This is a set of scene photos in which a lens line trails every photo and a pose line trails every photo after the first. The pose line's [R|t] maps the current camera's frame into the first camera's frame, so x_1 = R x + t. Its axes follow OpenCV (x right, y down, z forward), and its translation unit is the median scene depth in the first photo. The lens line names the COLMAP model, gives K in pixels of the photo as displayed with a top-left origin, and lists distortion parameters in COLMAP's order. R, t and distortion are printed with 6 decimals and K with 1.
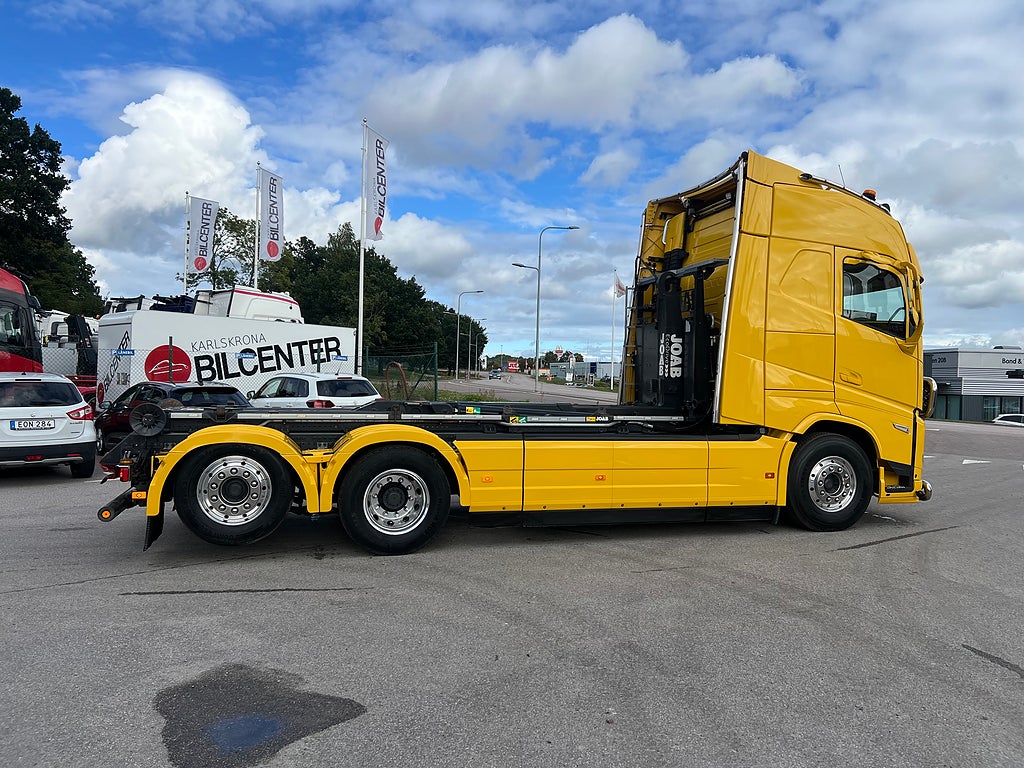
lens RADIAL K [[768.8, 0, 517.7], [0, 768.8, 403.8], [0, 0, 1]] dist [0.050628, -0.047361]
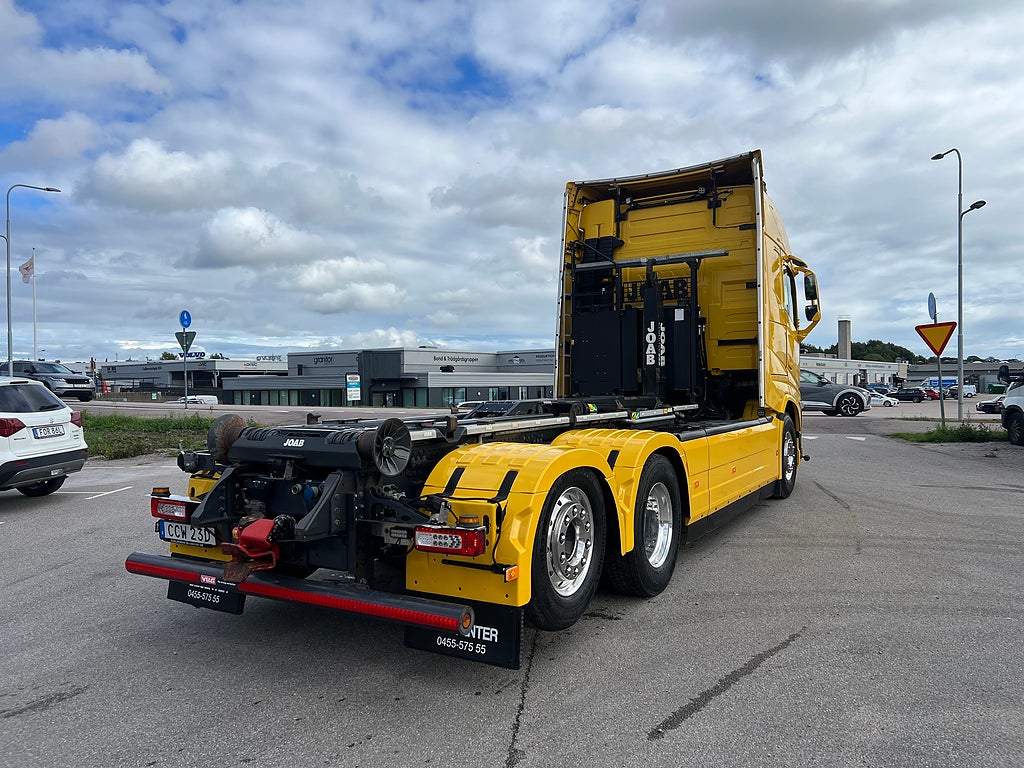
lens RADIAL K [[768.8, 0, 509.7], [0, 768.8, 379.6], [0, 0, 1]] dist [0.050628, -0.047361]
pose [[0.718113, -0.024804, 0.695485, -0.306972], [0.046759, 0.998826, -0.012657, -0.006577], [-0.694354, 0.041610, 0.718429, 0.202737]]
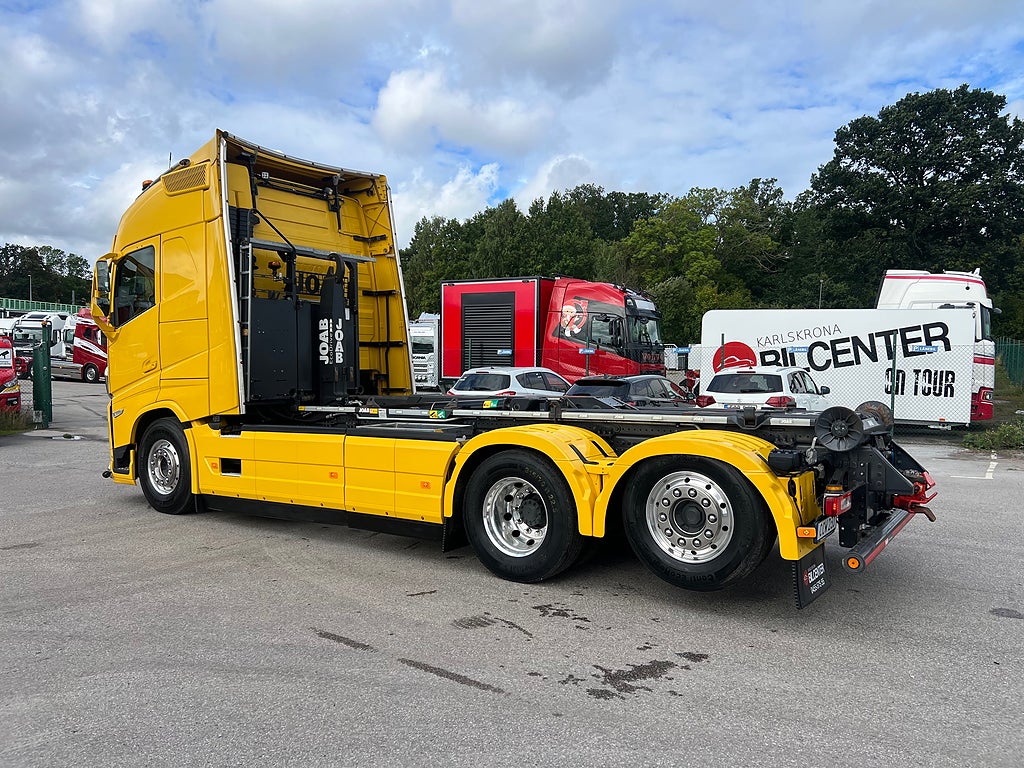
lens RADIAL K [[768.8, 0, 515.1], [0, 768.8, 403.3], [0, 0, 1]] dist [0.050628, -0.047361]
pose [[0.296035, 0.038326, -0.954408, 0.434740], [-0.039729, 0.998824, 0.027787, -0.009616], [0.954350, 0.029692, 0.297210, 0.390611]]
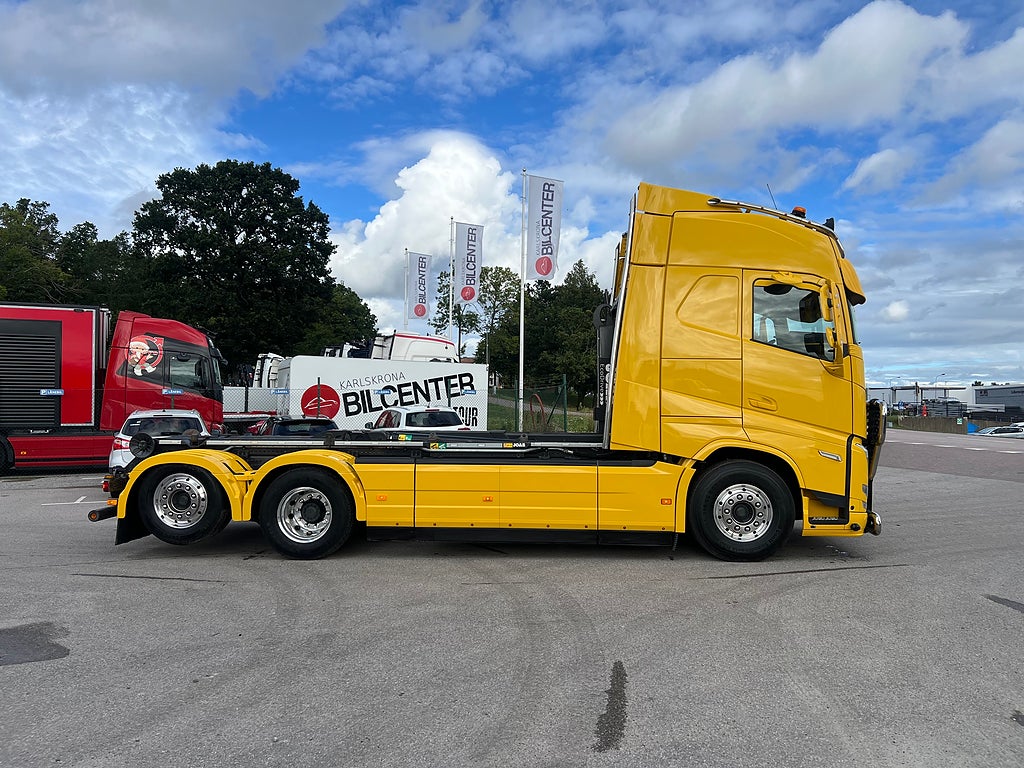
lens RADIAL K [[768.8, 0, 509.9], [0, 768.8, 434.0], [0, 0, 1]] dist [0.050628, -0.047361]
pose [[0.940643, -0.004469, -0.339367, 0.205509], [0.004056, 0.999990, -0.001926, 0.002554], [0.339373, 0.000435, 0.940652, -0.002918]]
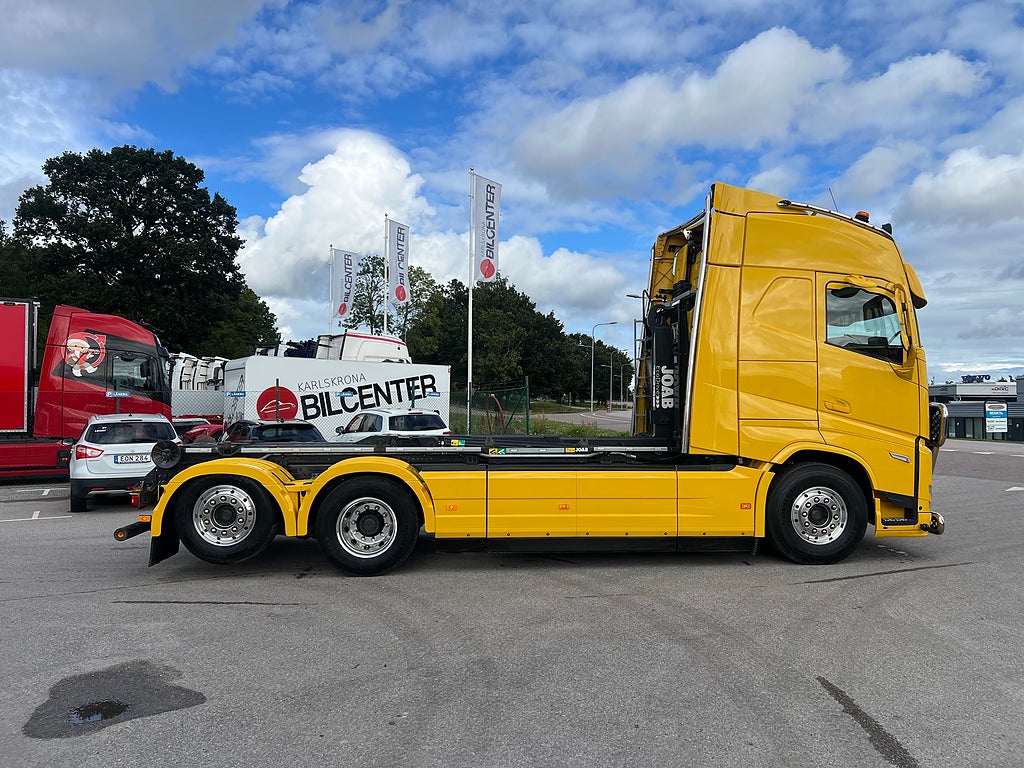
lens RADIAL K [[768.8, 0, 518.6], [0, 768.8, 426.9], [0, 0, 1]] dist [0.050628, -0.047361]
pose [[0.979027, -0.013998, -0.203248, 0.105606], [0.011722, 0.999854, -0.012399, 0.000126], [0.203392, 0.009757, 0.979049, -0.011339]]
